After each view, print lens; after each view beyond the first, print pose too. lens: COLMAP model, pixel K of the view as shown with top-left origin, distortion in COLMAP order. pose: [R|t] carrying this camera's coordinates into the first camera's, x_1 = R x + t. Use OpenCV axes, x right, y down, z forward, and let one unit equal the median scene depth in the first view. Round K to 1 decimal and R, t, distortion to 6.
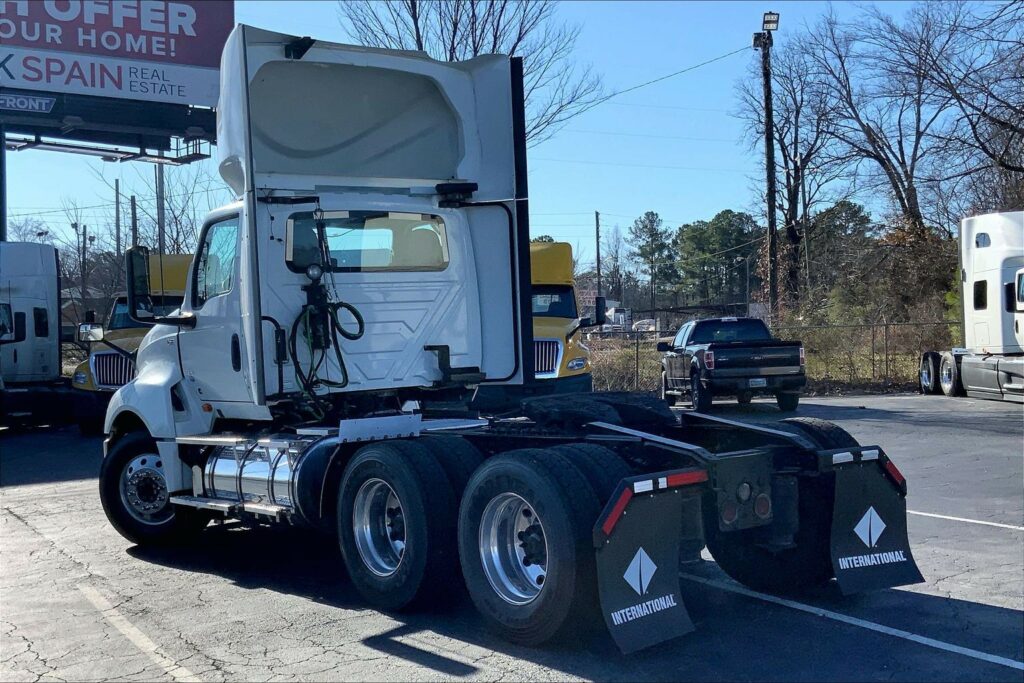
lens RADIAL K [[1265.1, 0, 511.6], [0, 1265.1, 366.5], [0, 0, 1]] dist [0.027108, -0.020795]
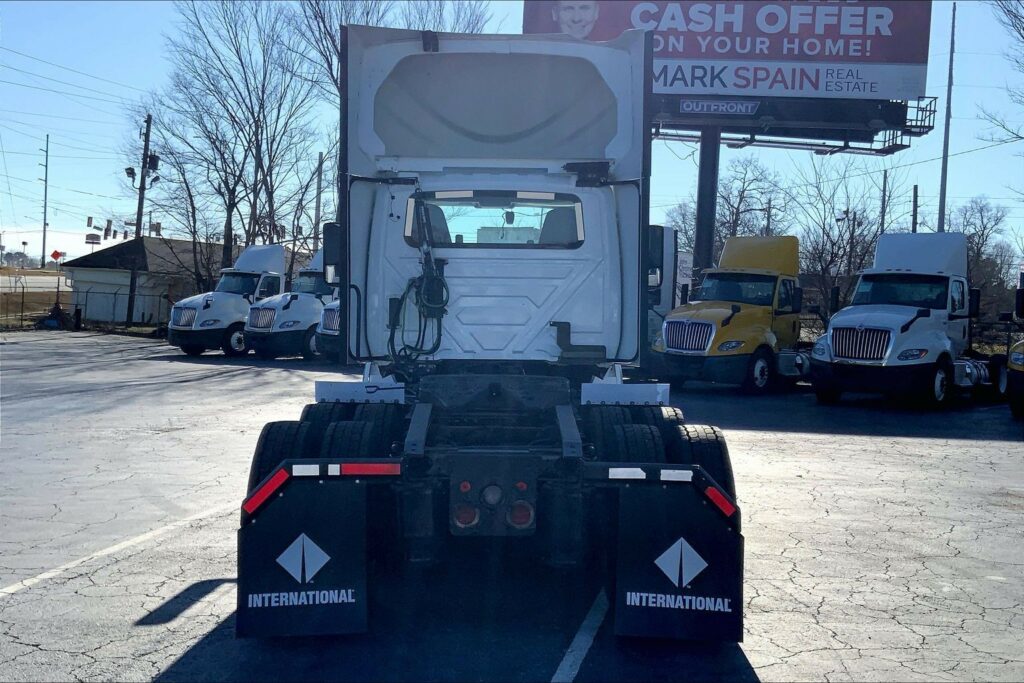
lens RADIAL K [[1123.6, 0, 542.9], [0, 1123.6, 339.7], [0, 0, 1]] dist [0.057588, -0.007800]
pose [[0.815215, 0.065340, -0.575460, 0.087398], [-0.064457, 0.997679, 0.021969, -0.004071], [0.575560, 0.019183, 0.817534, 0.047989]]
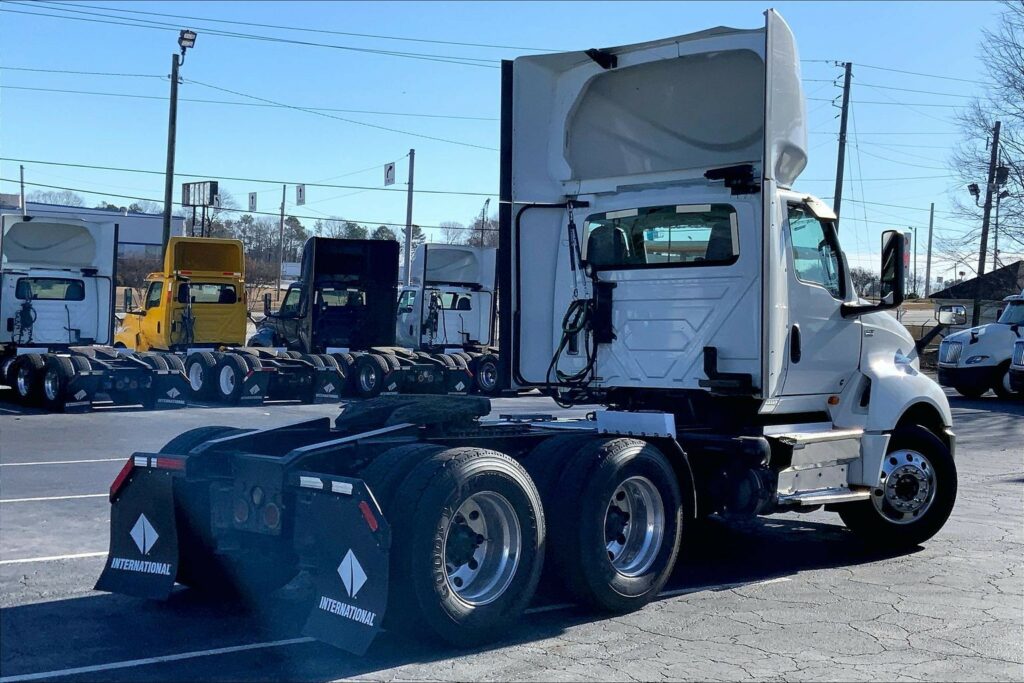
lens RADIAL K [[1334.2, 0, 552.9], [0, 1334.2, 345.6], [0, 0, 1]] dist [0.017513, 0.022673]
pose [[0.210513, 0.046897, -0.976466, 0.165863], [-0.047572, 0.998157, 0.037683, -0.009331], [0.976433, 0.038519, 0.212356, 0.131464]]
